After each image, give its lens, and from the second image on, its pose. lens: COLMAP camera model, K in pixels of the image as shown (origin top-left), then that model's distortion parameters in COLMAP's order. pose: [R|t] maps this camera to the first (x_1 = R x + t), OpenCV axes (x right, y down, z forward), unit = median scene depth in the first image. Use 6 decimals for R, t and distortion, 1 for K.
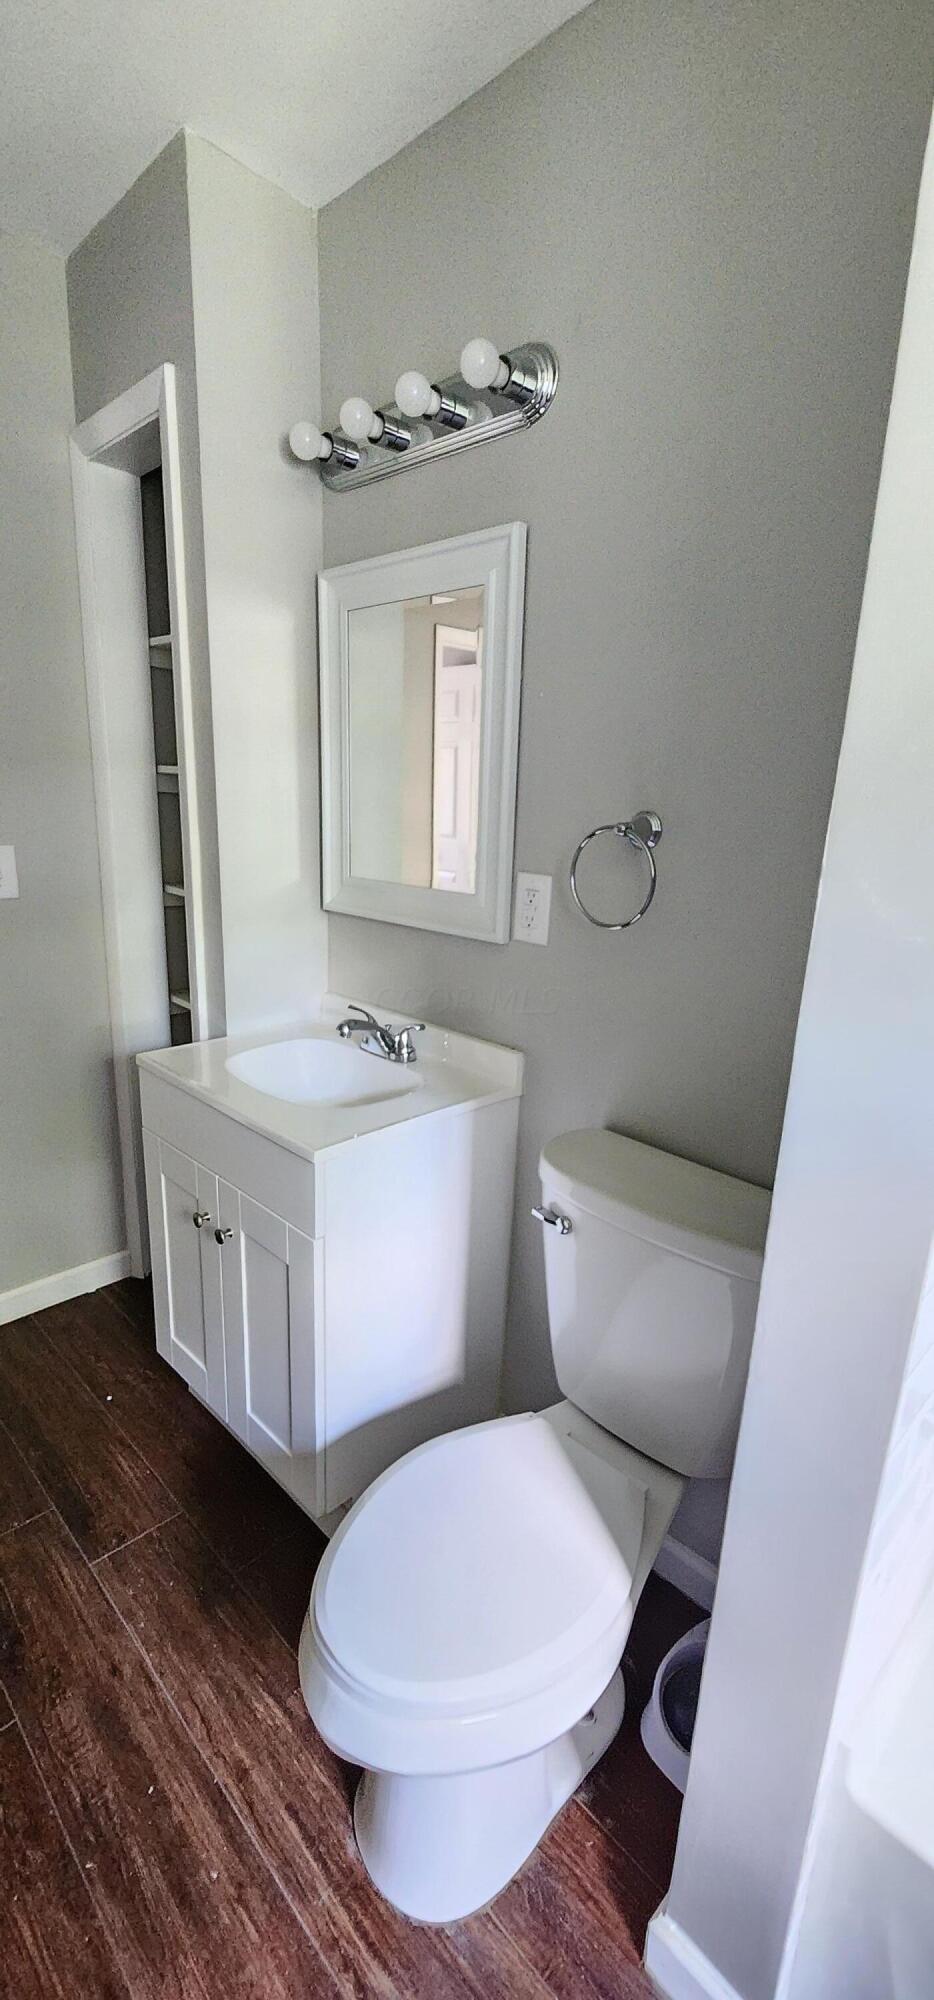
lens RADIAL K [[824.9, 0, 473.3], [0, 824.9, 1008.9], [0, 0, 1]] dist [-0.006439, 0.003518]
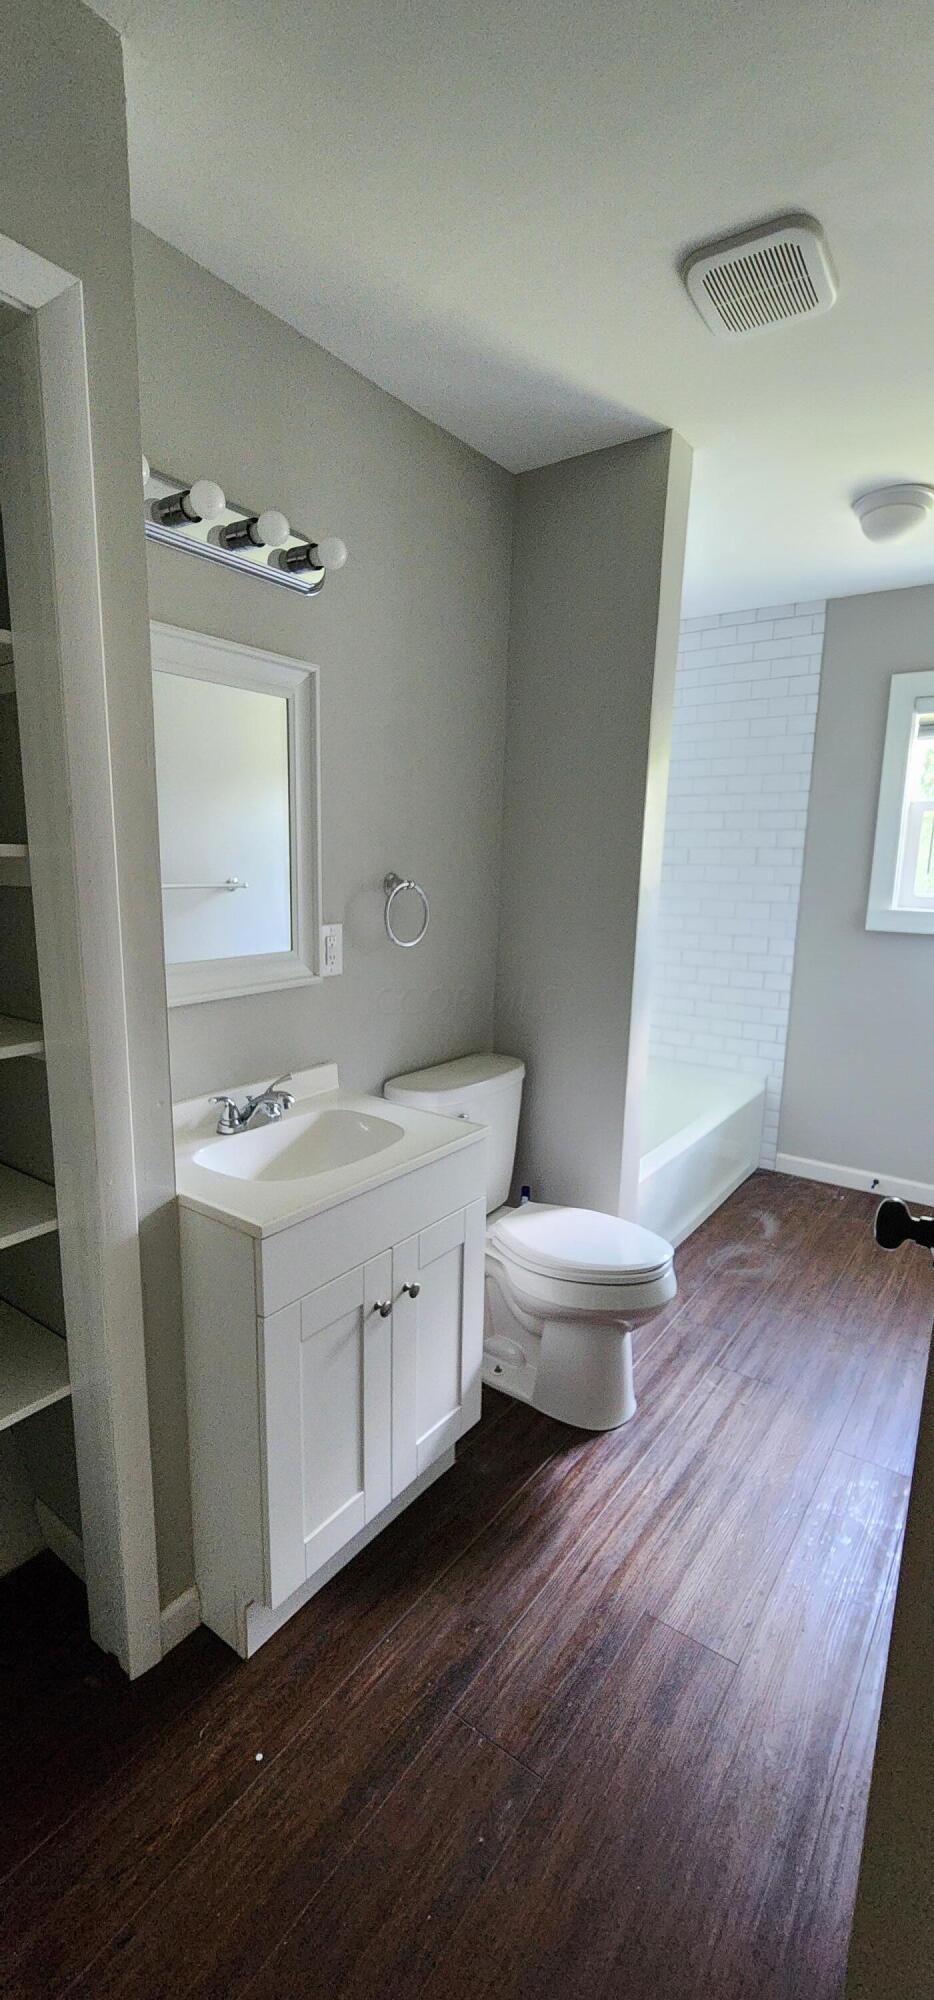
lens RADIAL K [[824.9, 0, 473.3], [0, 824.9, 1008.9], [0, 0, 1]] dist [-0.006439, 0.003518]
pose [[-0.148478, -0.221641, 0.963758, -1.246220], [0.227498, 0.940766, 0.251402, -0.311133], [-0.962392, 0.256580, -0.089260, 0.915242]]
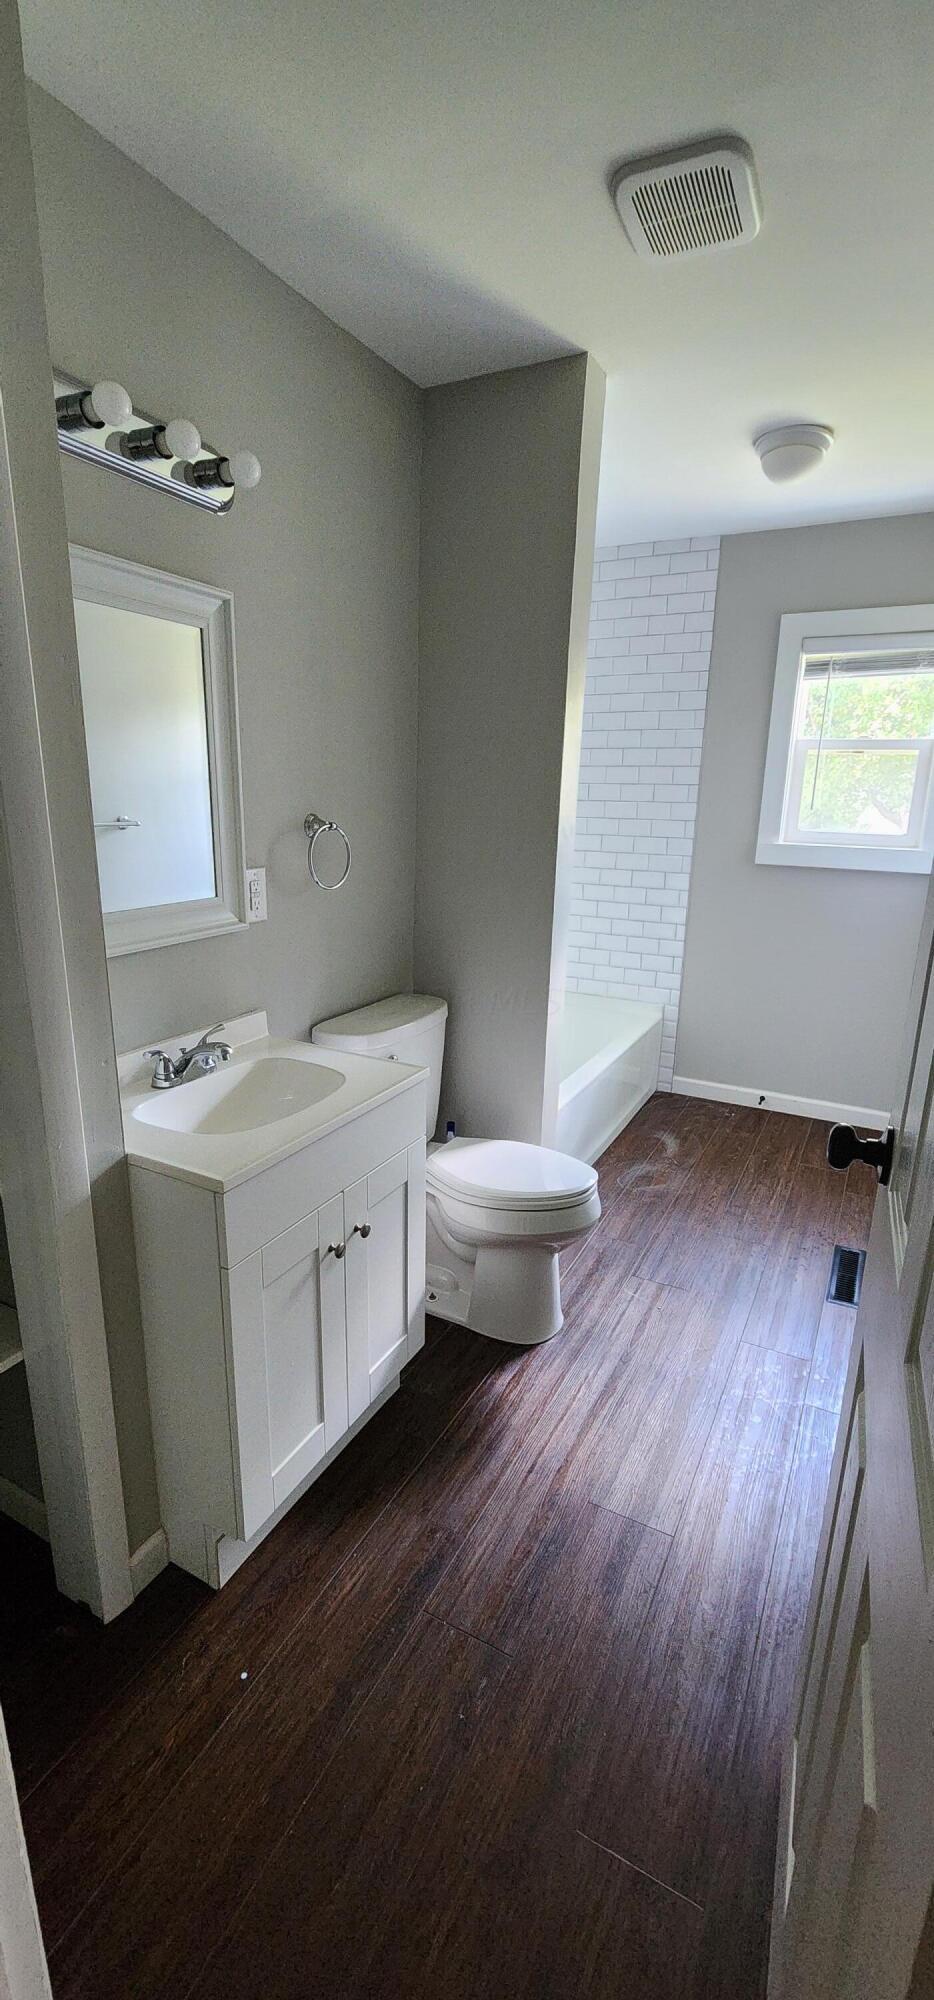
lens RADIAL K [[820.3, 0, 465.5], [0, 820.3, 1007.4], [0, 0, 1]] dist [-0.001963, 0.000211]
pose [[-0.286008, -0.291925, 0.912677, -1.232948], [0.213240, 0.909191, 0.357633, -0.348003], [-0.934199, 0.296905, -0.197785, 0.990761]]
